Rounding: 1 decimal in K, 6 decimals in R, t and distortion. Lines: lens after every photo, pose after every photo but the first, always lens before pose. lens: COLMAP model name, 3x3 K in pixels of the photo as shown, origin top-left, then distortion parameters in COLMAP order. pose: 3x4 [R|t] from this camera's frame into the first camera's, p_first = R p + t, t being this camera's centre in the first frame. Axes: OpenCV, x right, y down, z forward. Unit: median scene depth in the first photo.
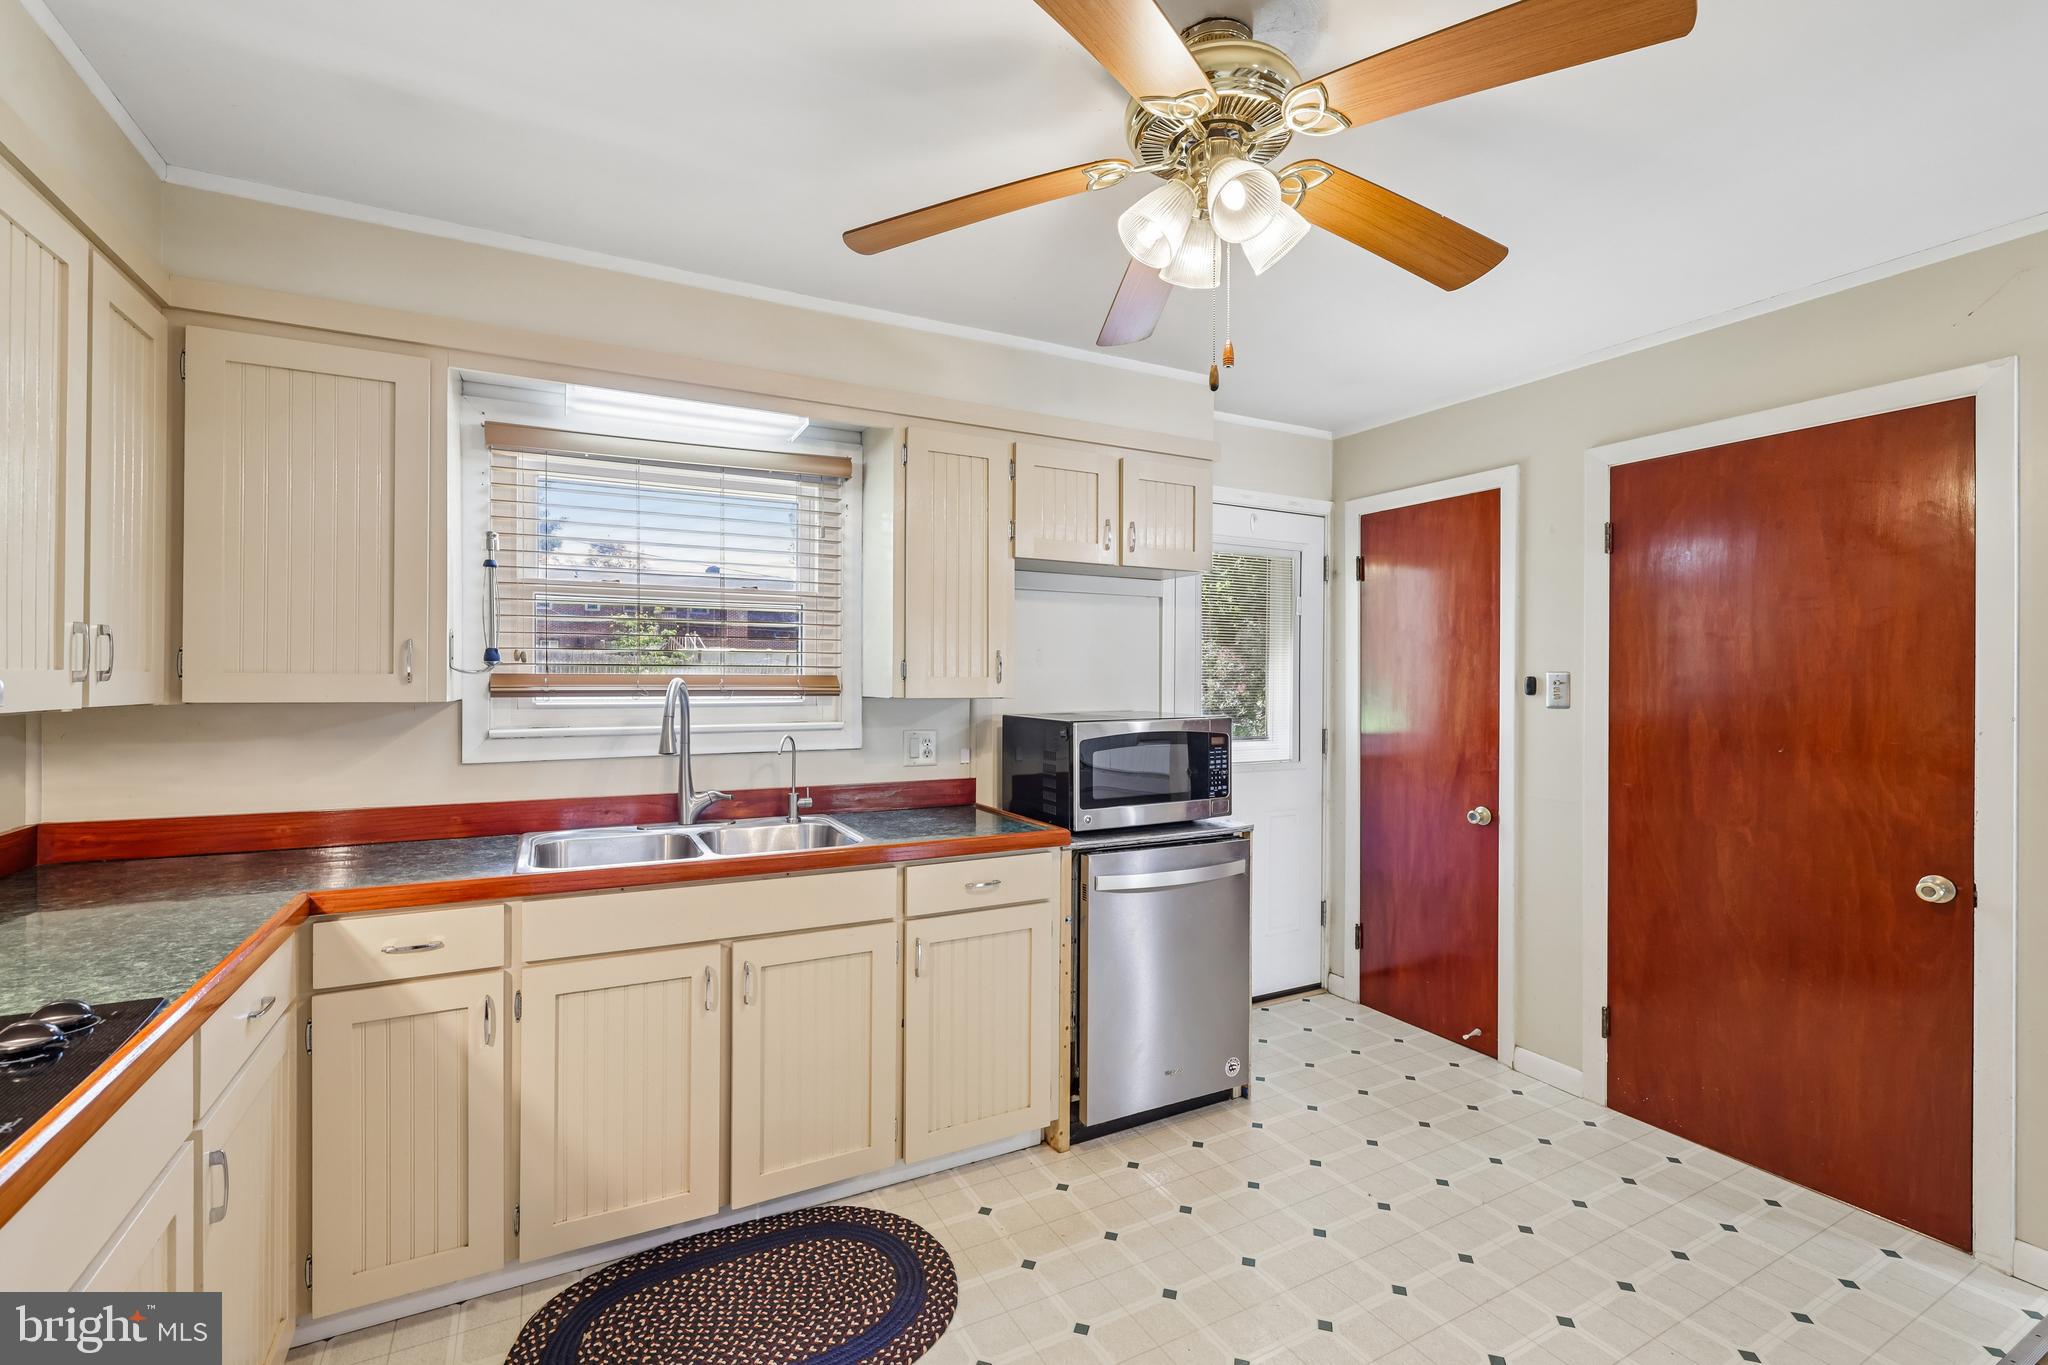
lens RADIAL K [[885.4, 0, 1010.9], [0, 885.4, 680.3], [0, 0, 1]] dist [0.000023, 0.000530]
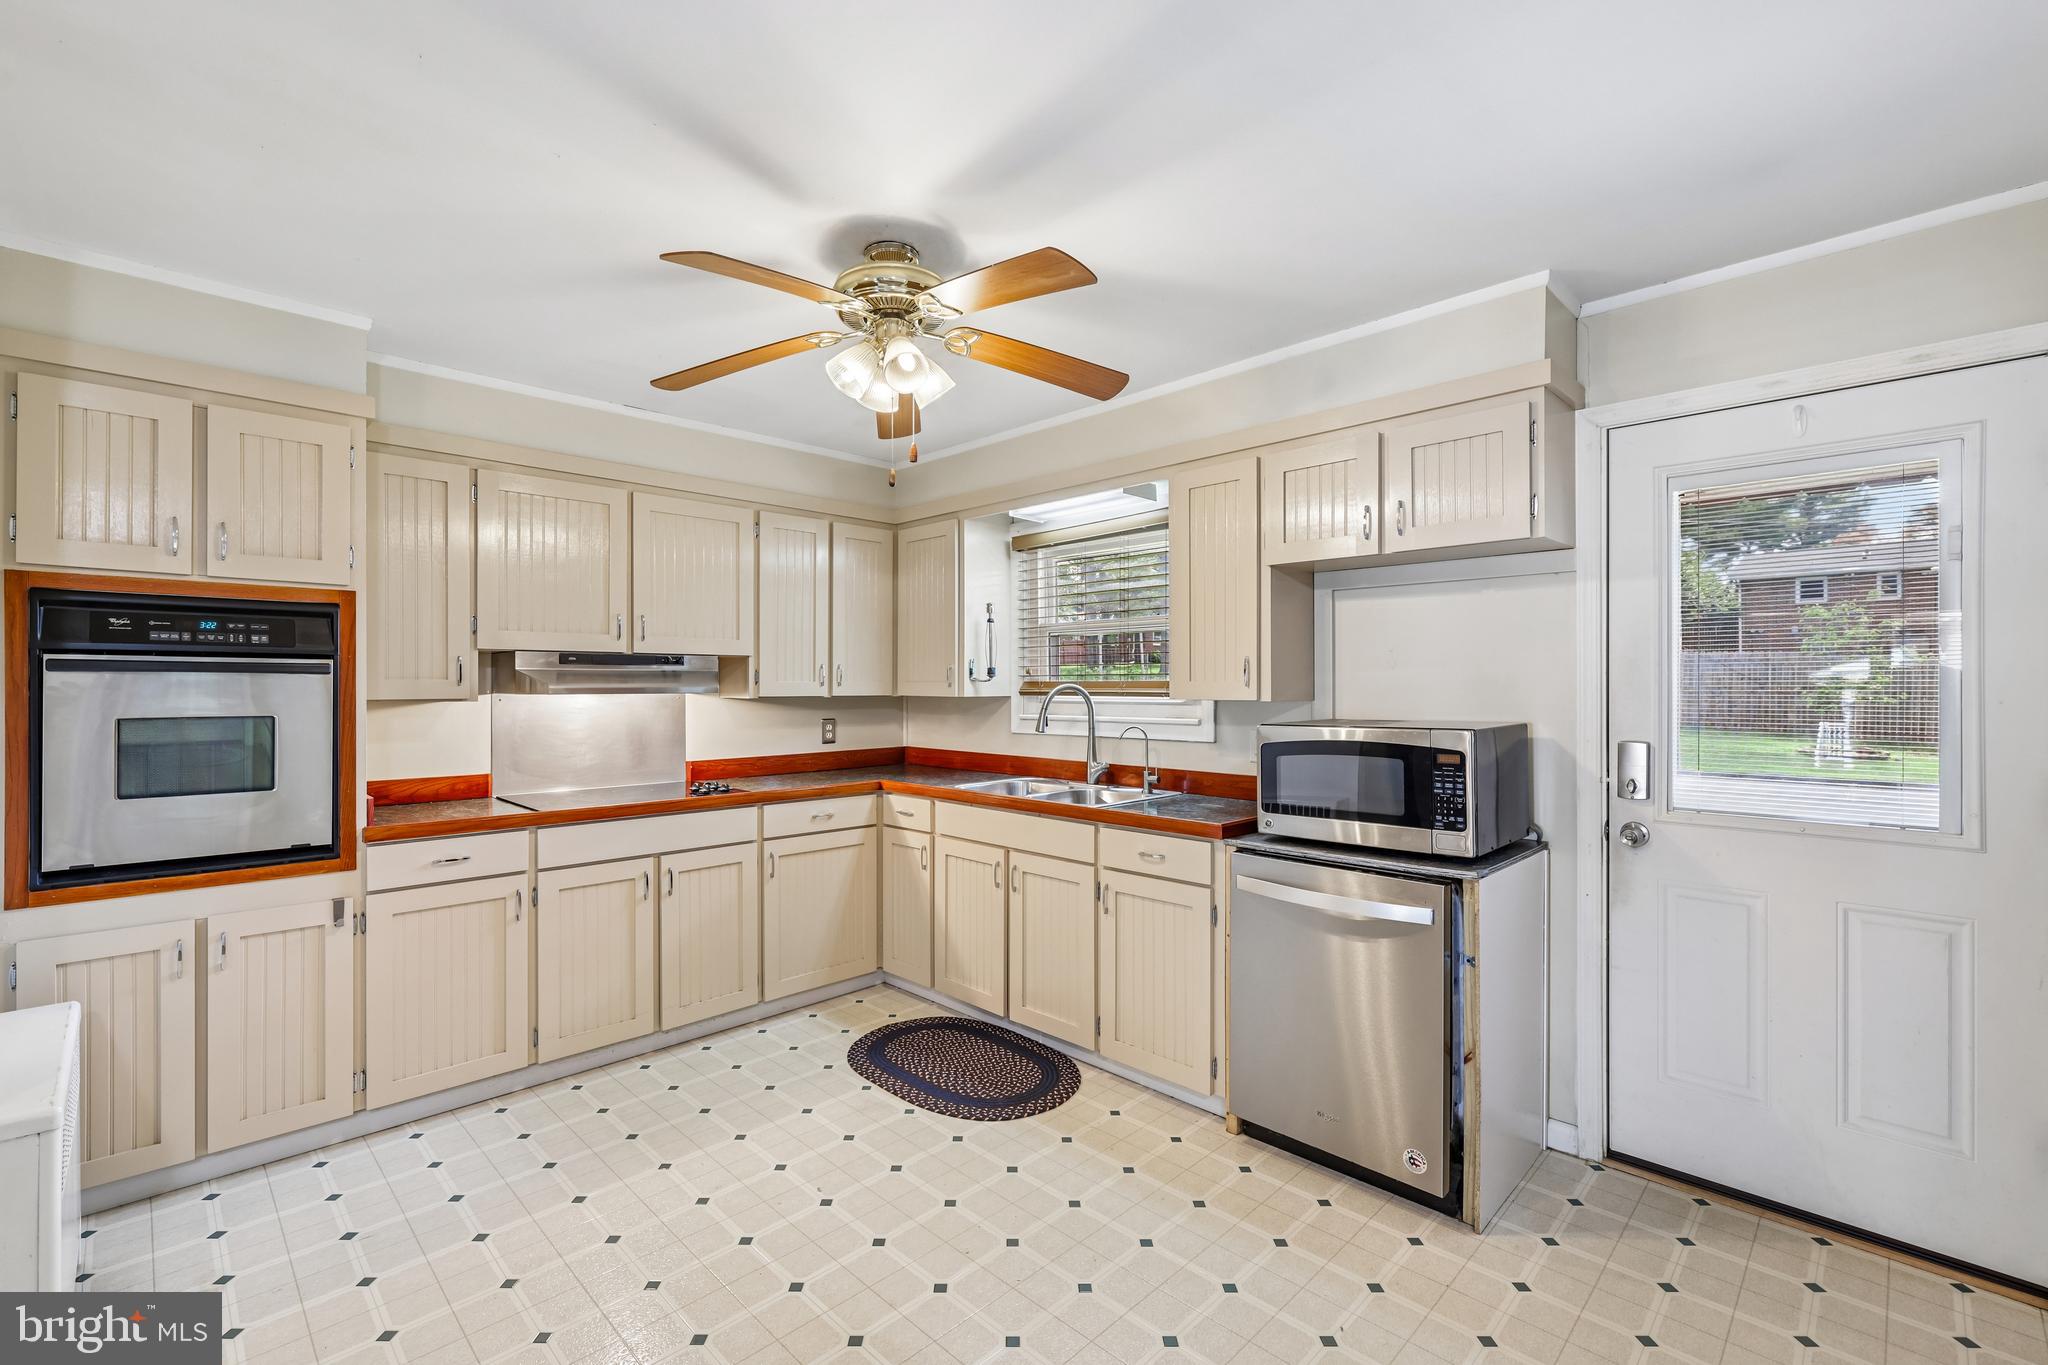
lens RADIAL K [[887.6, 0, 1008.3], [0, 887.6, 684.2], [0, 0, 1]] dist [-0.000718, 0.000190]
pose [[0.288766, -0.005366, -0.957385, 0.995356], [0.000923, 0.999985, -0.005327, 0.005705], [0.957399, 0.000655, 0.288767, 0.443482]]
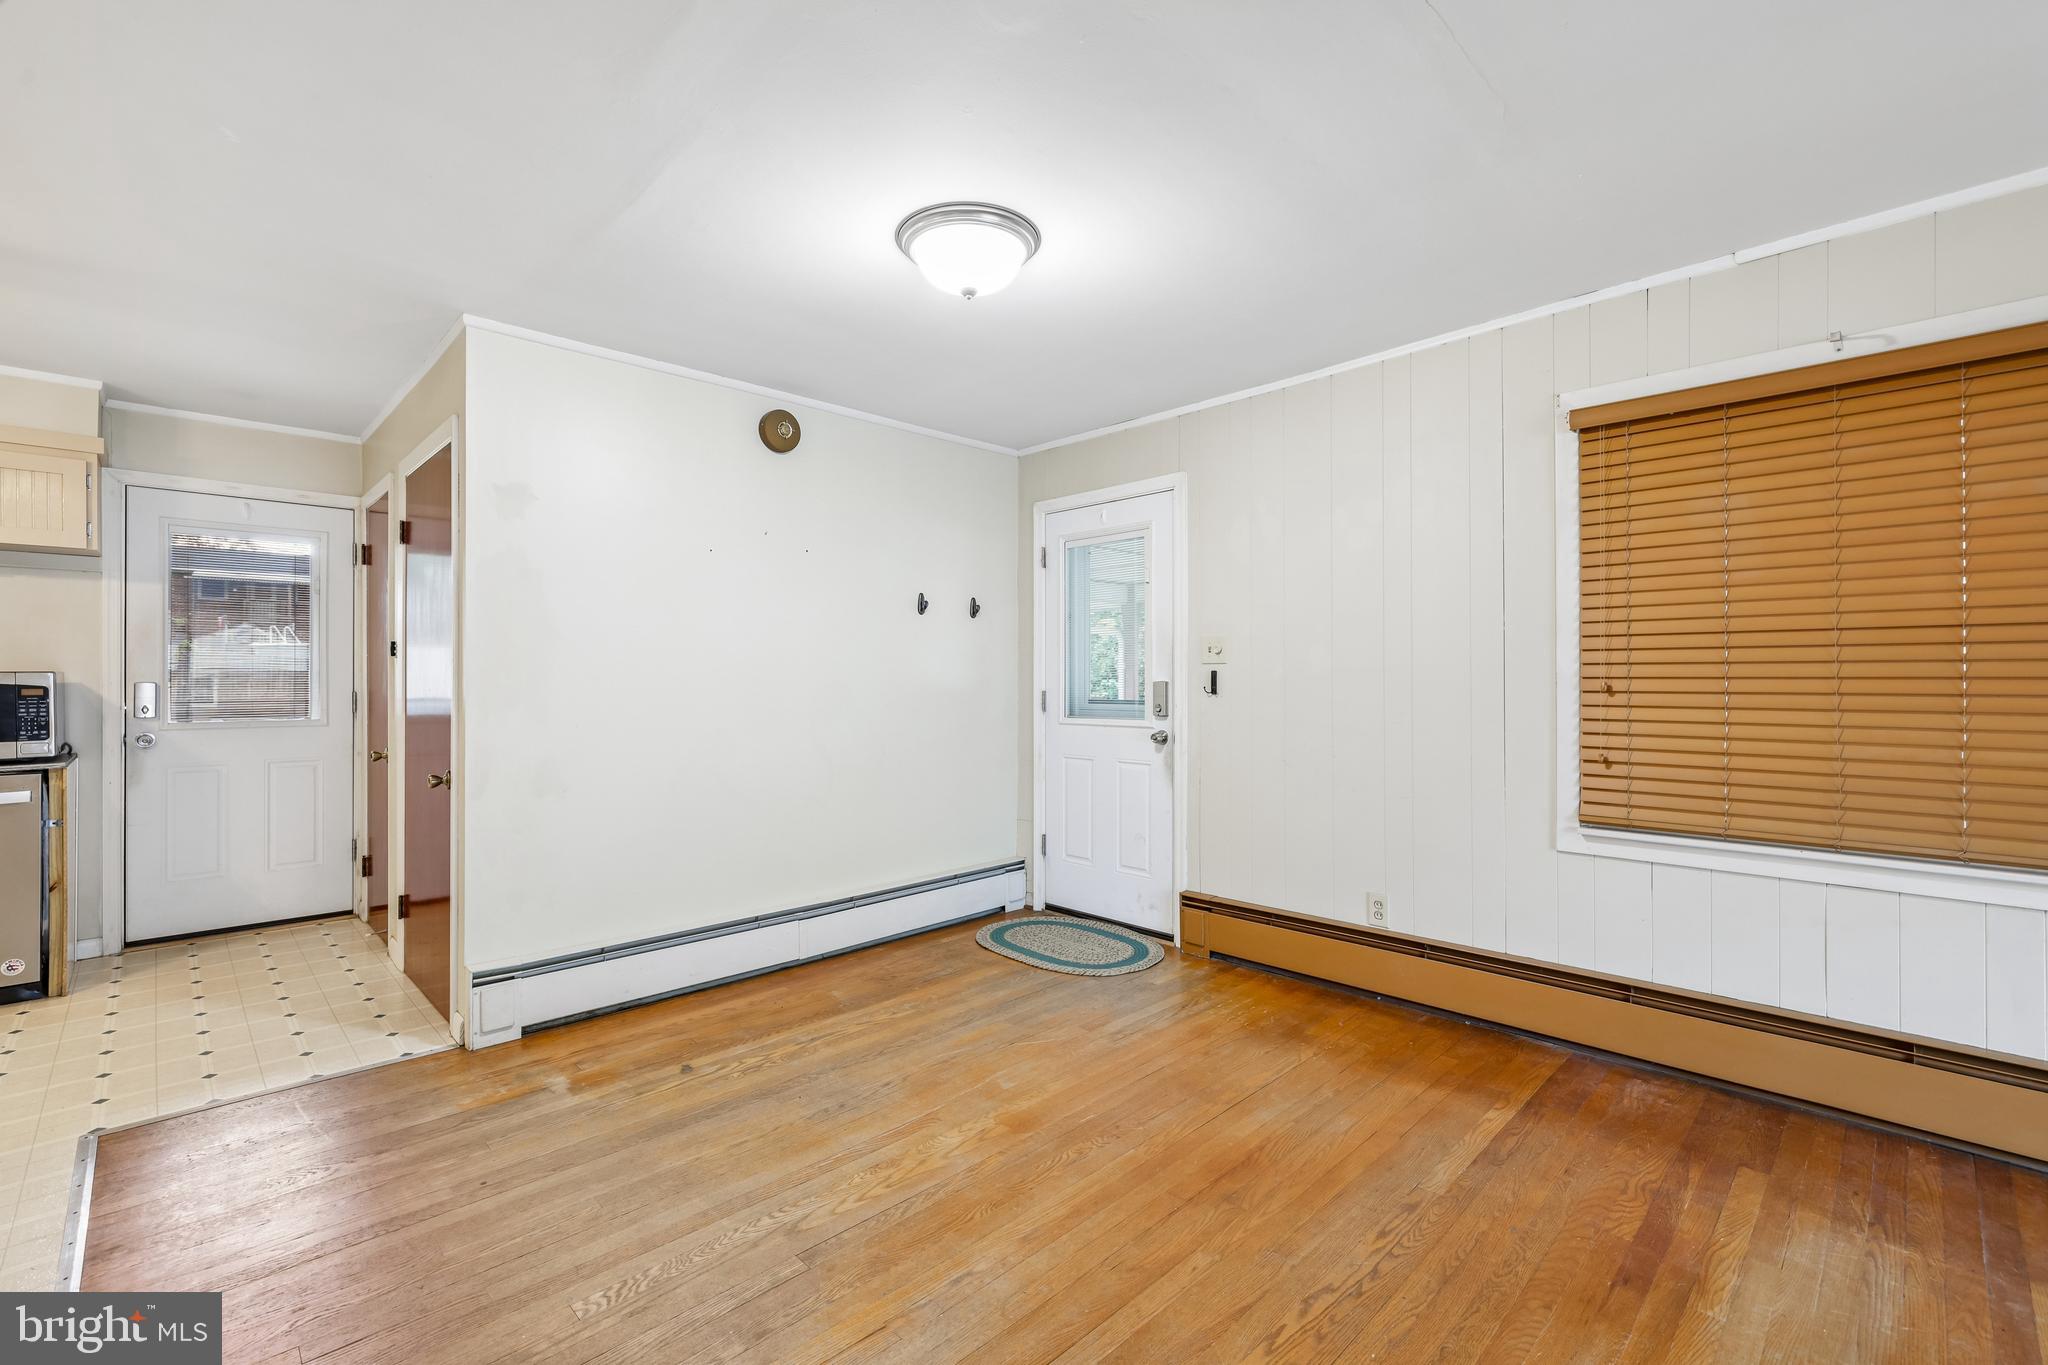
lens RADIAL K [[885.4, 0, 1010.9], [0, 885.4, 680.3], [0, 0, 1]] dist [0.000023, 0.000530]
pose [[0.960033, -0.003950, 0.279859, 1.293251], [0.004175, 0.999991, -0.000207, 0.065800], [-0.279856, 0.001367, 0.960041, -0.544712]]
